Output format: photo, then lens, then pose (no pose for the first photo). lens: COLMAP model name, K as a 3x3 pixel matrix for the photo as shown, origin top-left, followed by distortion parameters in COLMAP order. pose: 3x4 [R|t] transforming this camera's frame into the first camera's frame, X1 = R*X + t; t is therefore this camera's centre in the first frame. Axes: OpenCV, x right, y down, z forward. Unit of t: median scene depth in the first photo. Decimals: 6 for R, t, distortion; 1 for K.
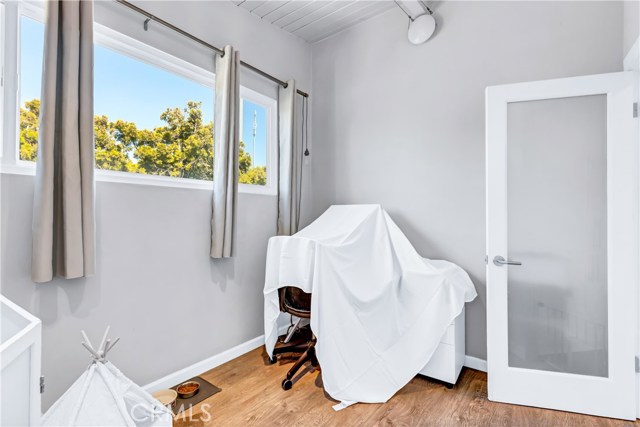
lens RADIAL K [[297.5, 0, 321.8], [0, 297.5, 215.1], [0, 0, 1]] dist [0.004428, 0.000108]
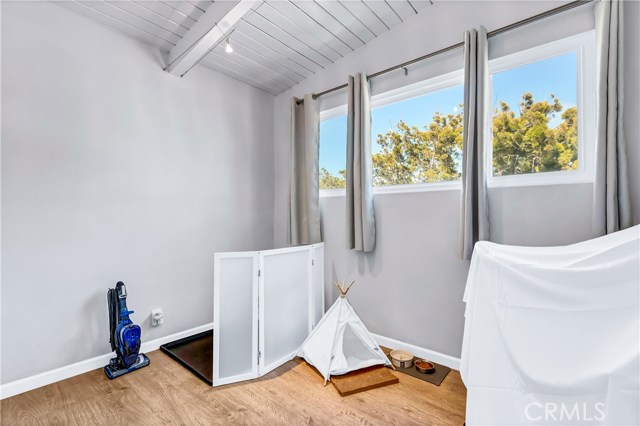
lens RADIAL K [[297.5, 0, 321.8], [0, 297.5, 214.6], [0, 0, 1]] dist [0.004428, 0.000108]
pose [[-0.045439, -0.000855, -0.998967, 0.716874], [0.000674, 0.999999, -0.000887, 0.001940], [0.998967, -0.000713, -0.045438, 0.660919]]
